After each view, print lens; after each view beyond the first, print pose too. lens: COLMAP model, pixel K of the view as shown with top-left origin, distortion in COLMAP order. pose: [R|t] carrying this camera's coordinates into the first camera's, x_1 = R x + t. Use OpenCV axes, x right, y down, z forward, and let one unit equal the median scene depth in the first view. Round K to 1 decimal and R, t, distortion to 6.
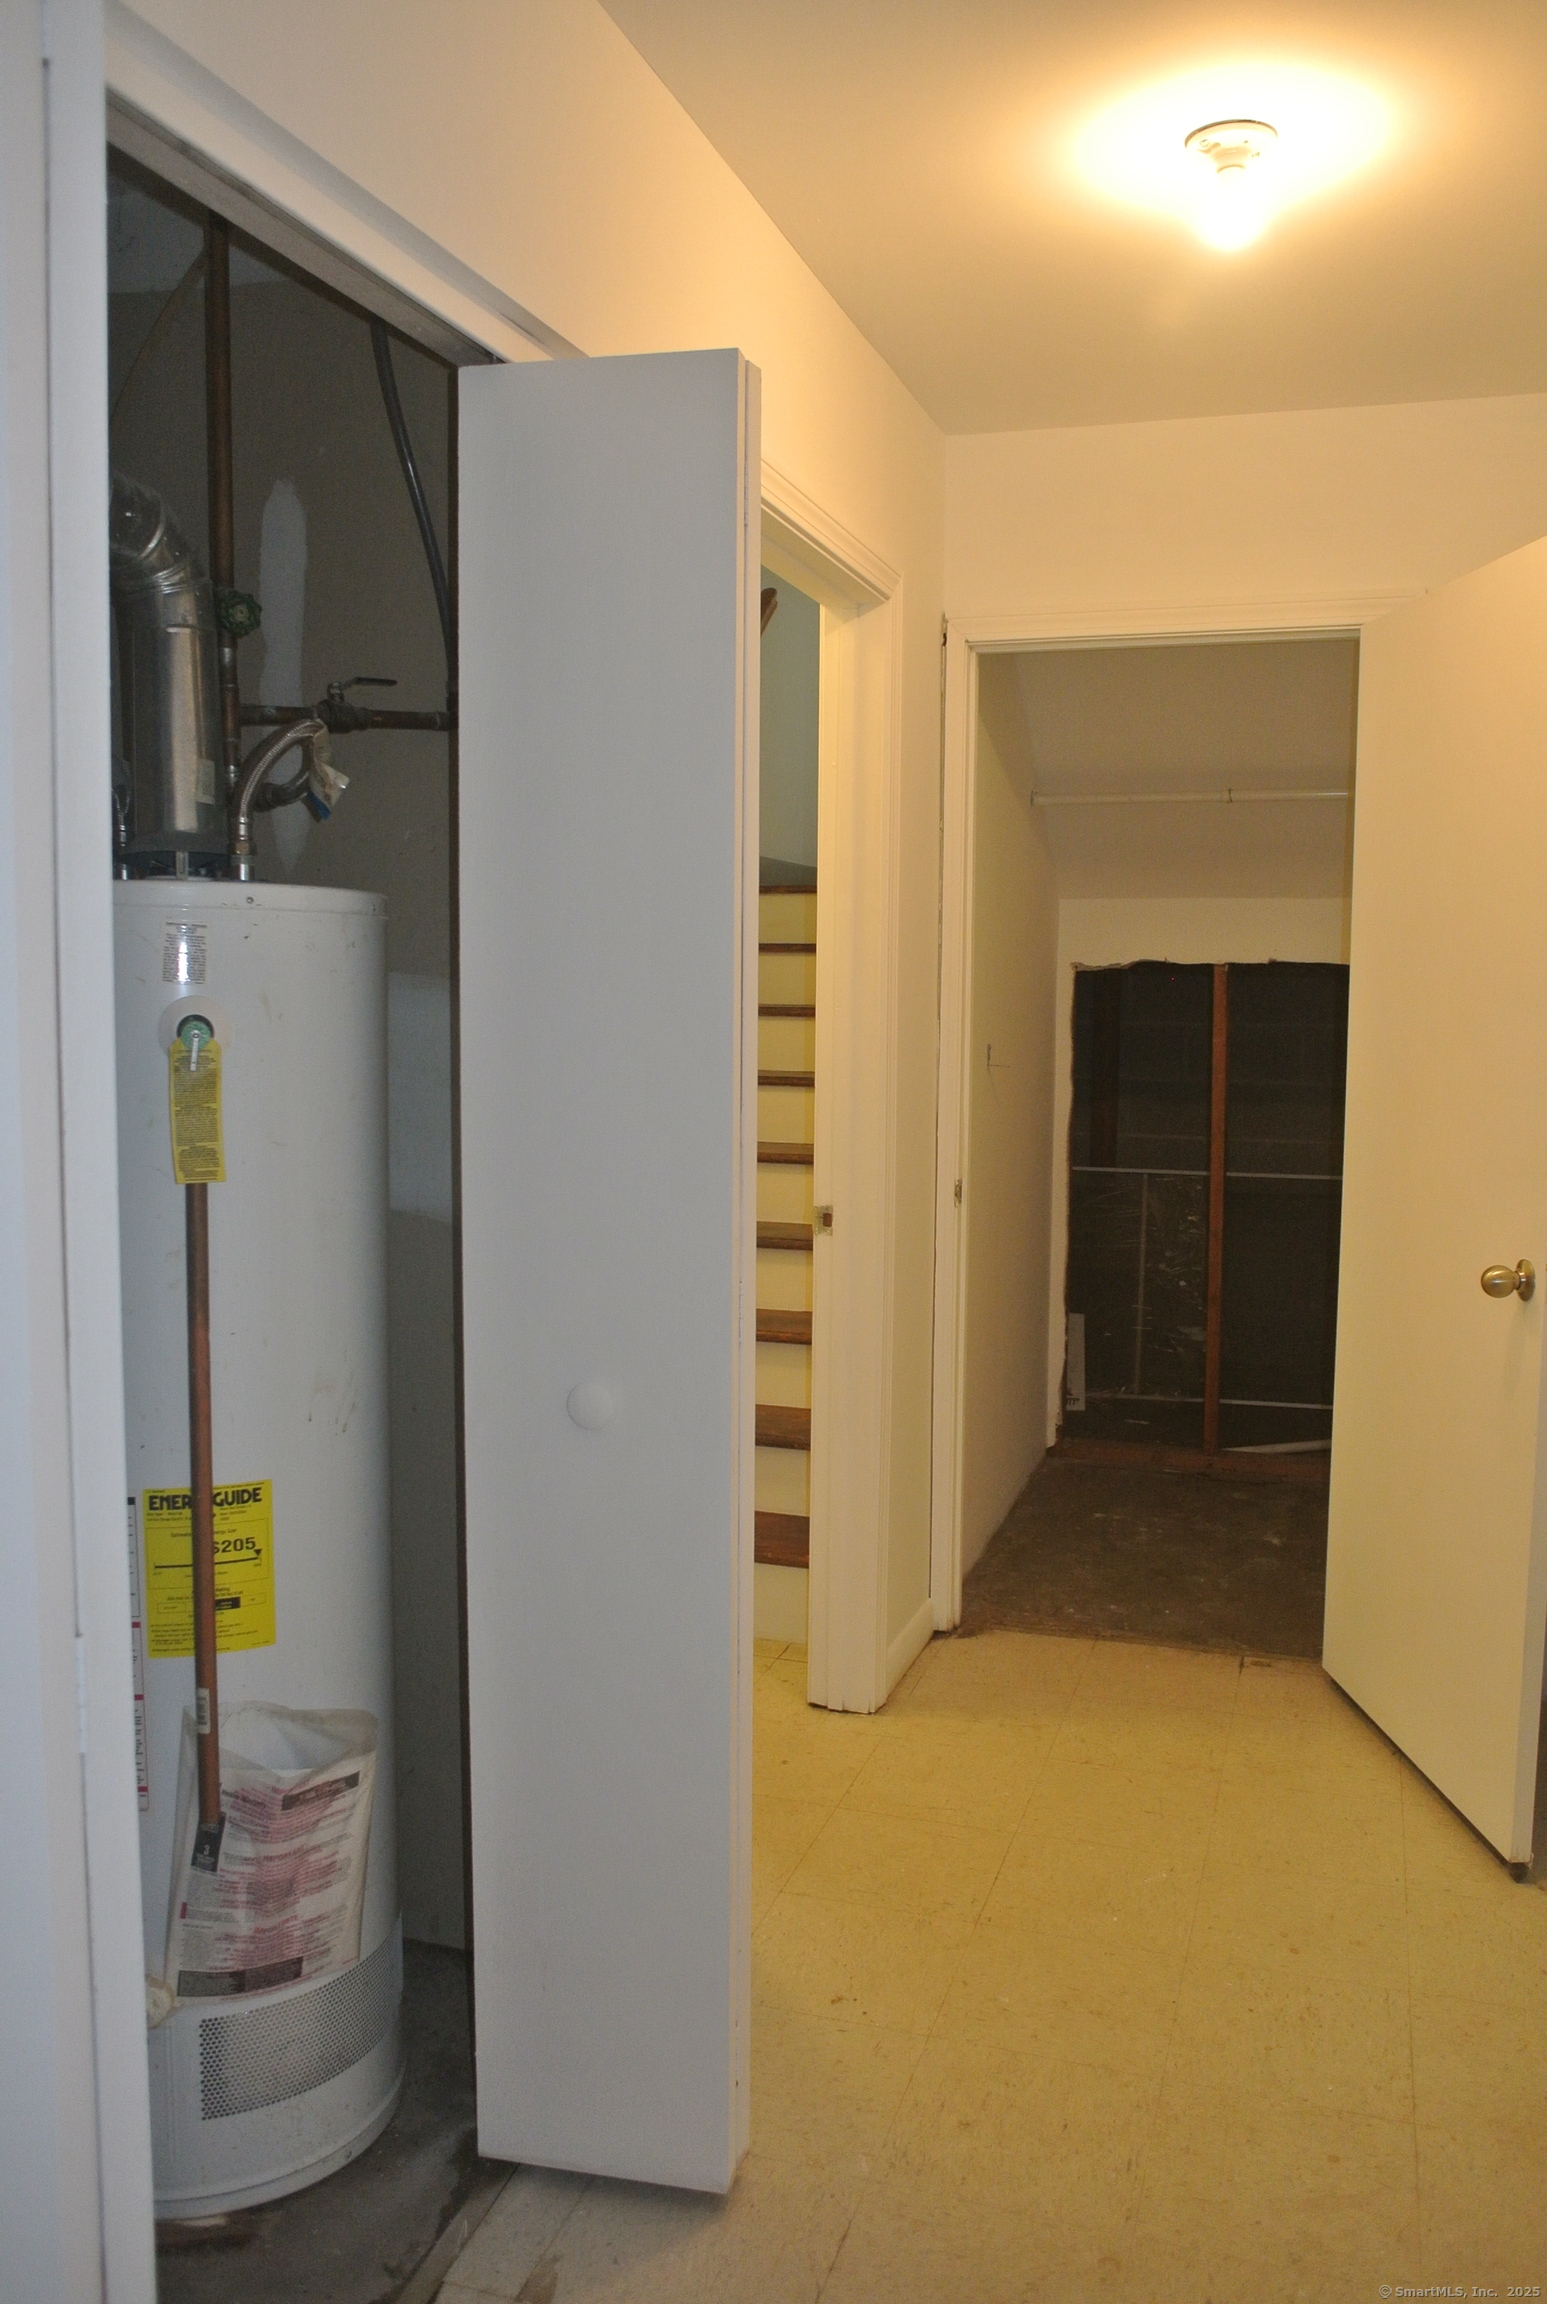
lens RADIAL K [[1829.2, 0, 781.6], [0, 1829.2, 1151.5], [0, 0, 1]] dist [-0.068807, 0.013859]
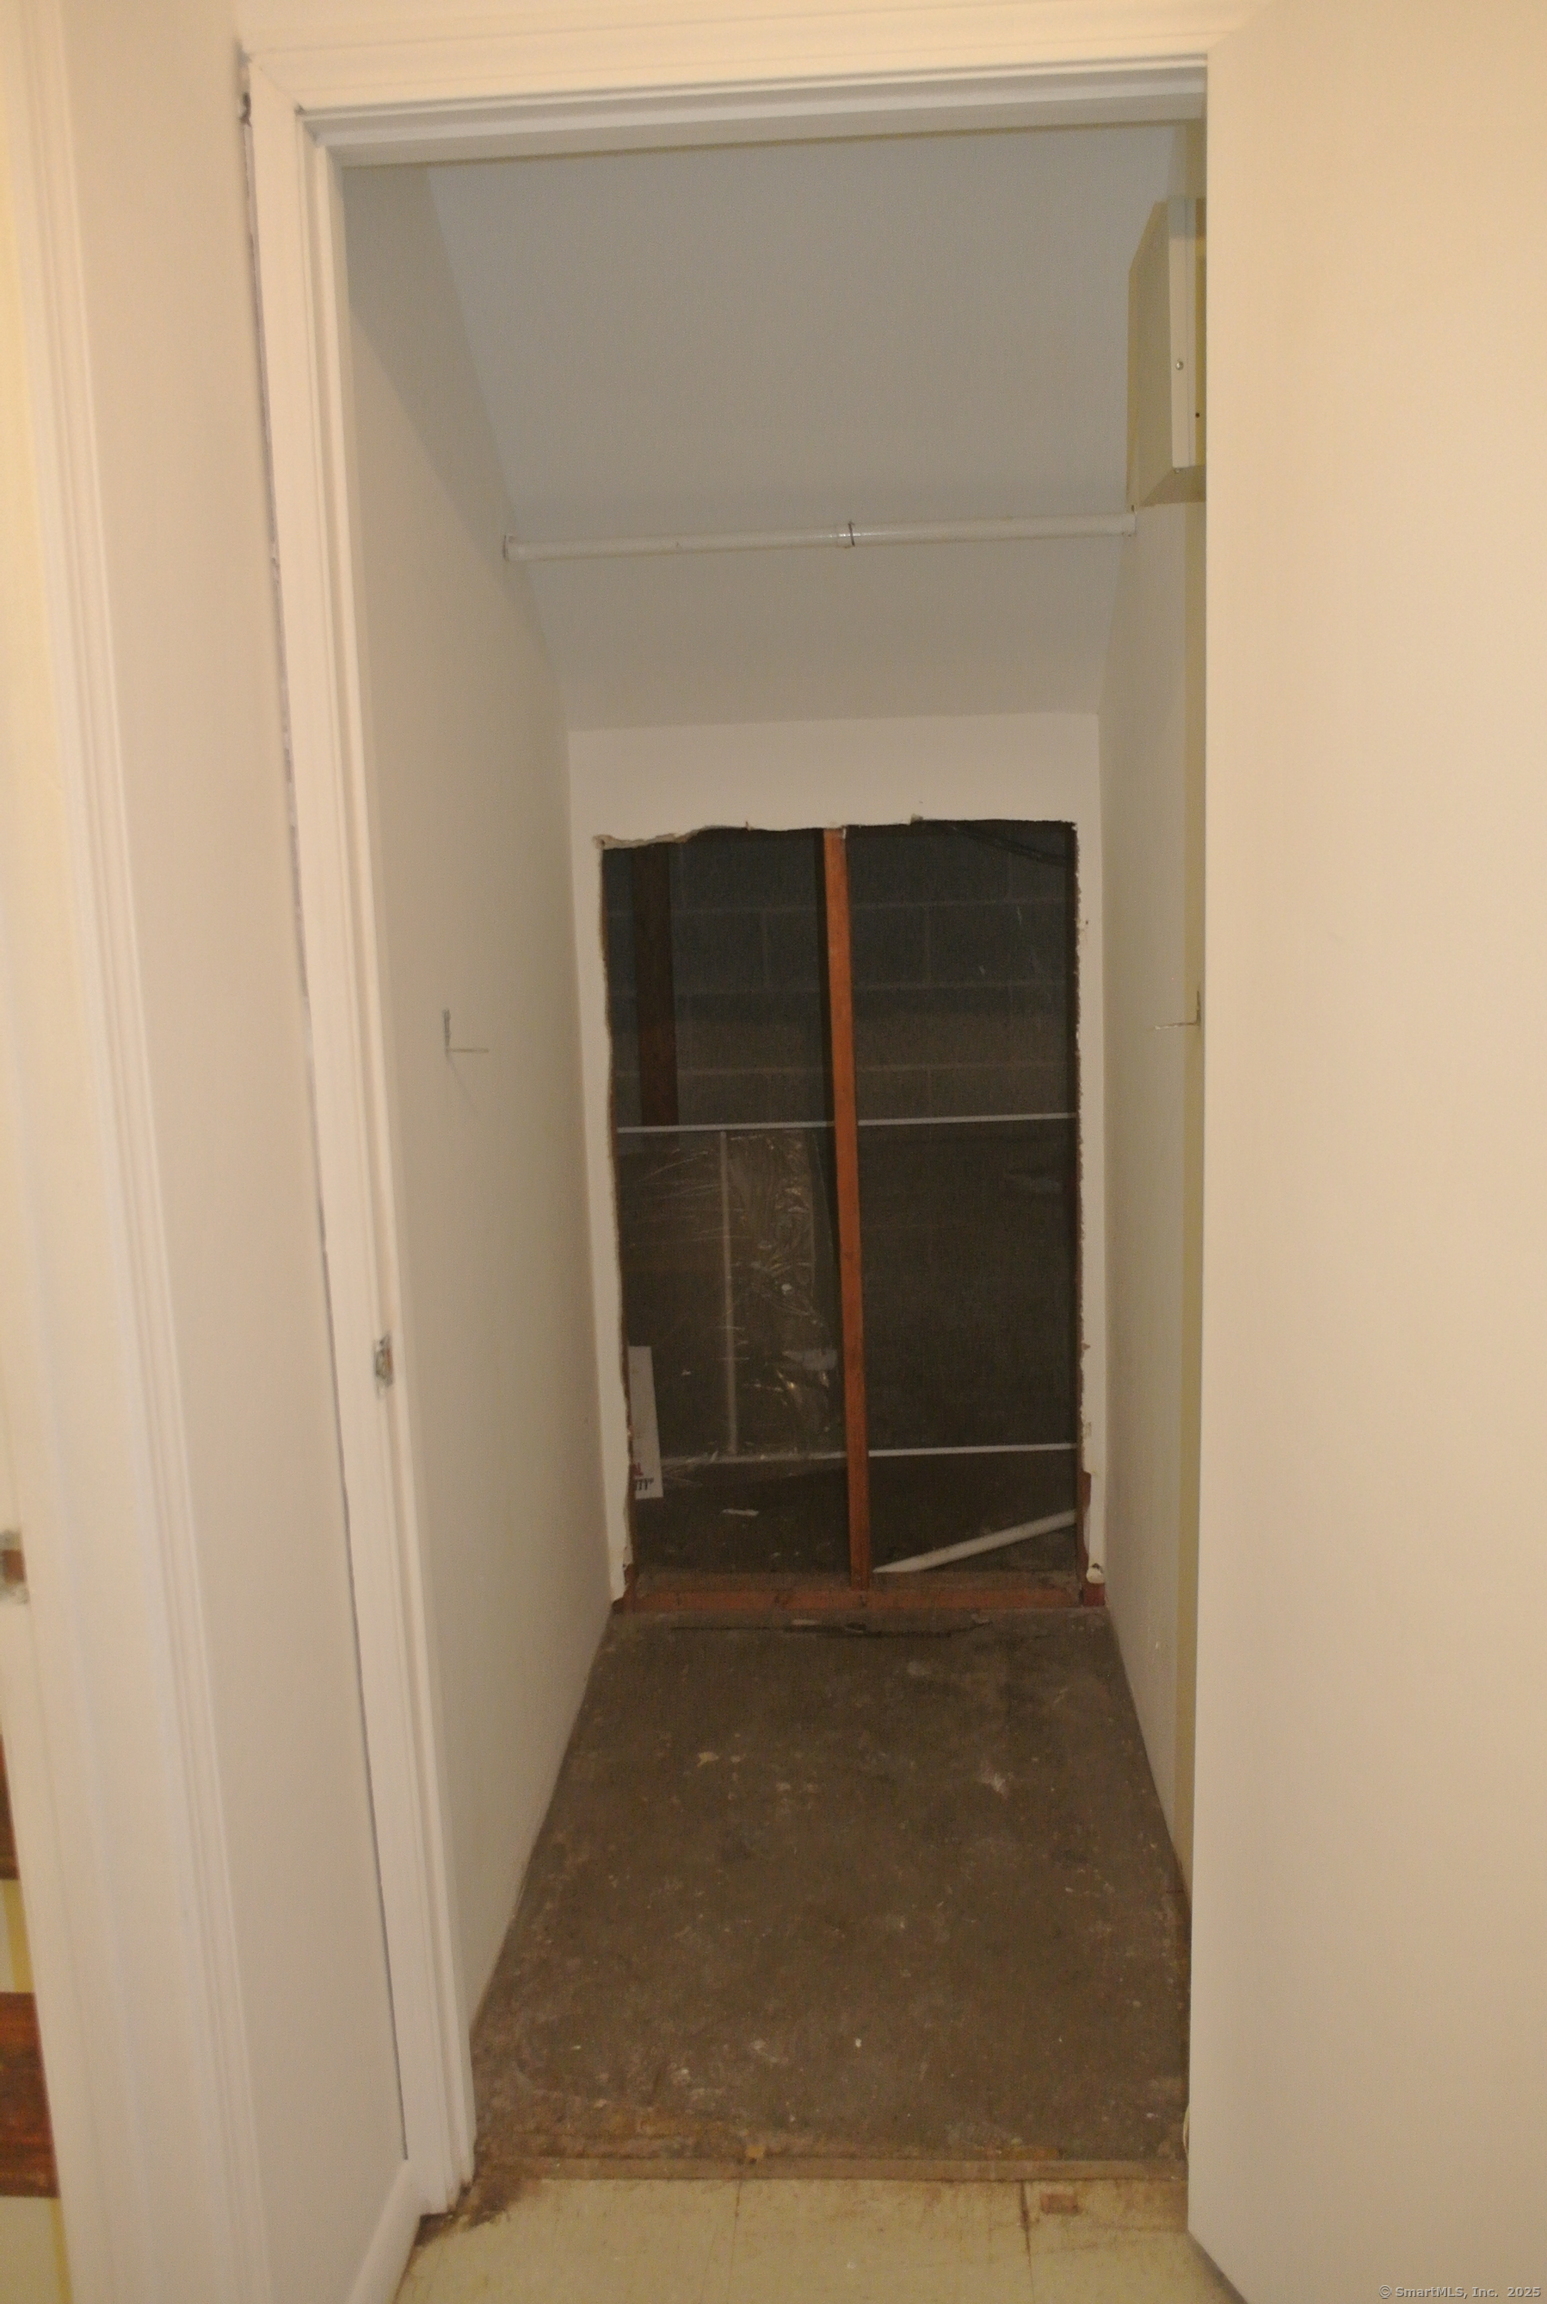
lens RADIAL K [[1829.2, 0, 771.3], [0, 1829.2, 1137.3], [0, 0, 1]] dist [-0.068807, 0.013859]
pose [[0.968099, -0.081697, 0.236876, 0.064961], [0.064787, 0.994821, 0.078325, -0.048347], [-0.242048, -0.060479, 0.968378, 0.398008]]
